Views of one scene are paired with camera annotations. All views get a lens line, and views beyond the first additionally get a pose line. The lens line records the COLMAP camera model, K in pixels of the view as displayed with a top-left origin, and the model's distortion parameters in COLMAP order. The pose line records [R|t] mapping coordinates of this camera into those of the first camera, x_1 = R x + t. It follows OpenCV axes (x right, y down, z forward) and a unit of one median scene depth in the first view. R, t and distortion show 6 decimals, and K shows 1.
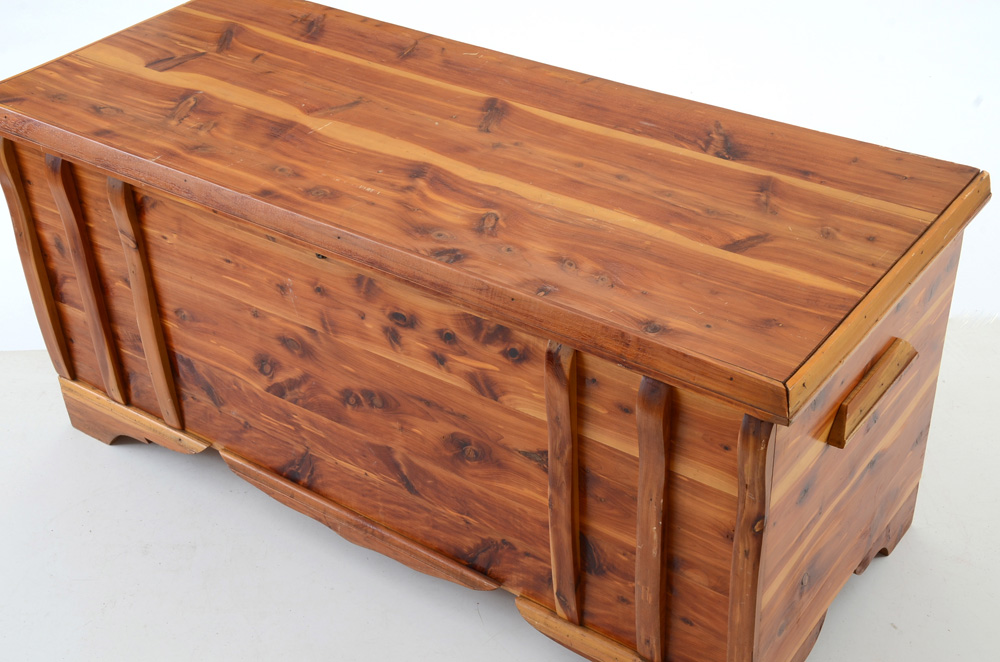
lens RADIAL K [[1406.9, 0, 500.3], [0, 1406.9, 337.5], [0, 0, 1]] dist [0.143750, 0.000000]
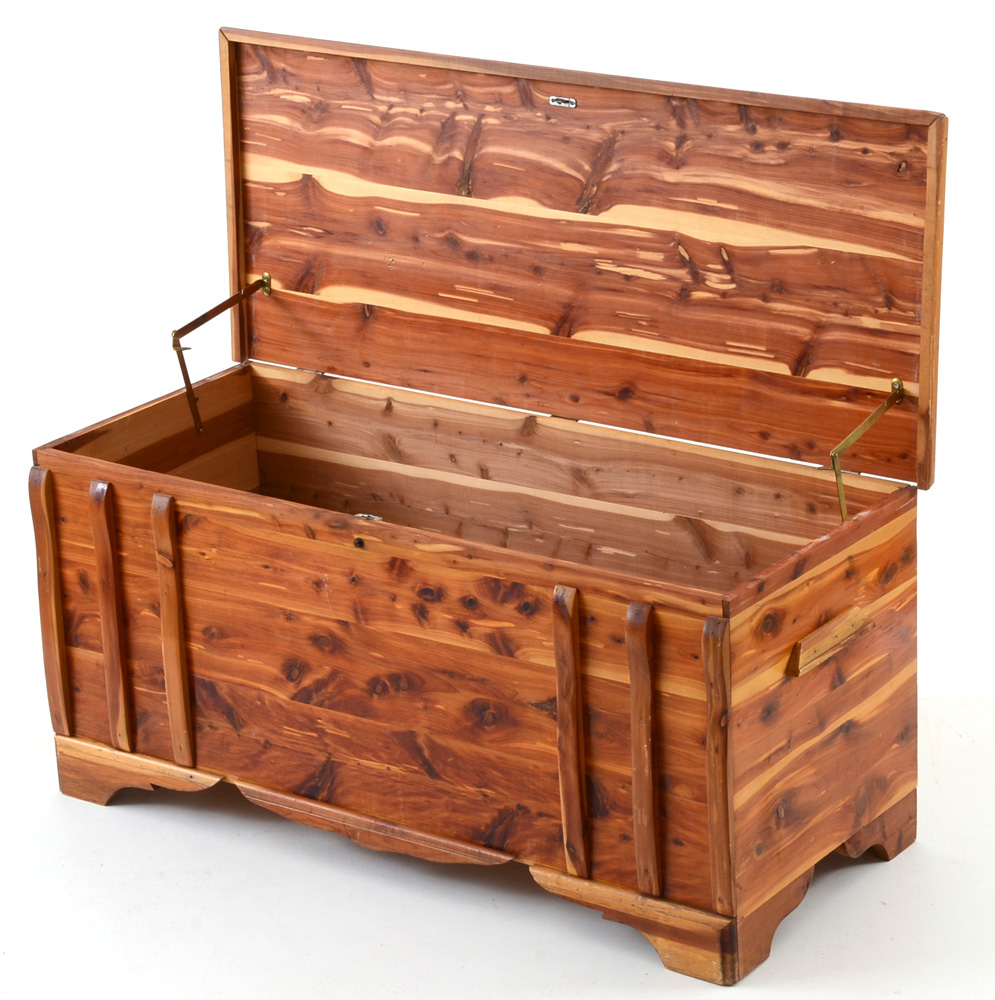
lens RADIAL K [[3352.8, 0, 560.3], [0, 3352.8, 480.7], [0, 0, 1]] dist [0.386275, 0.000000]
pose [[0.999799, -0.003659, 0.019705, -0.015950], [0.008675, 0.965335, -0.260869, 0.585507], [-0.018068, 0.260987, 0.965173, -1.598769]]
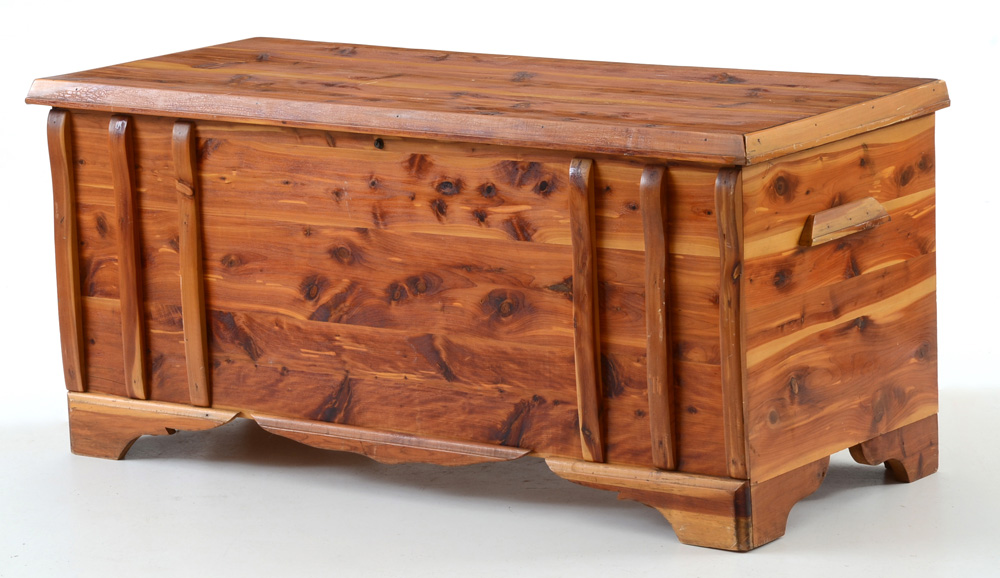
lens RADIAL K [[4112.6, 0, 483.9], [0, 4112.6, 299.3], [0, 0, 1]] dist [1.326170, 0.000000]
pose [[0.999995, 0.001965, -0.002580, -0.029578], [-0.002823, 0.918823, -0.394660, 1.359496], [0.001595, 0.394665, 0.918823, -2.018675]]
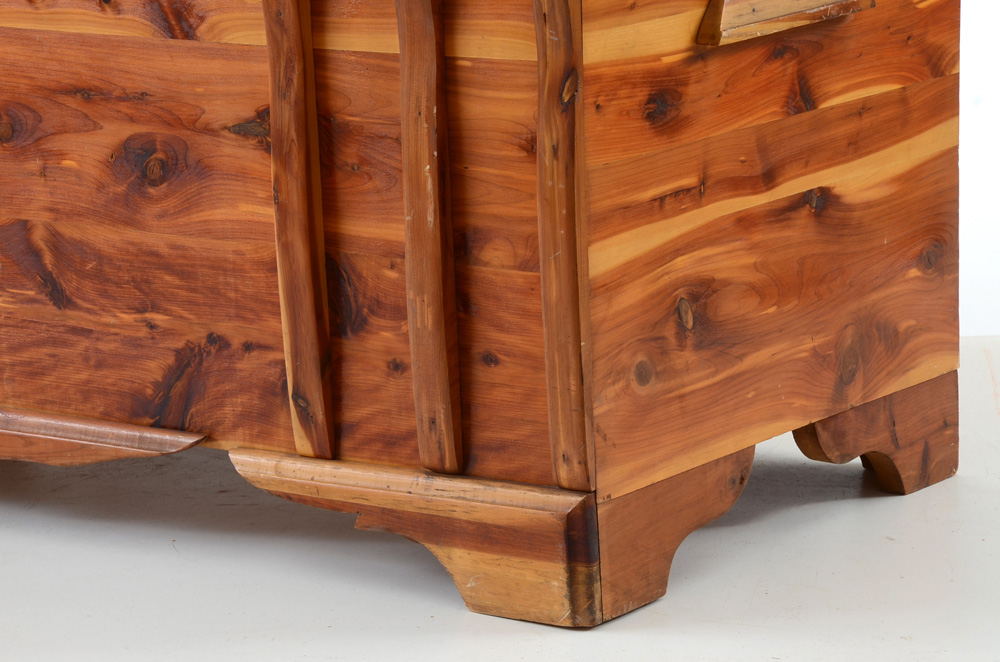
lens RADIAL K [[3874.8, 0, 490.0], [0, 3874.8, 338.7], [0, 0, 1]] dist [1.337505, 0.000000]
pose [[0.999861, 0.005705, -0.015685, 0.146661], [-0.011293, 0.923234, -0.384073, 0.778556], [0.012290, 0.384197, 0.923169, -0.517937]]
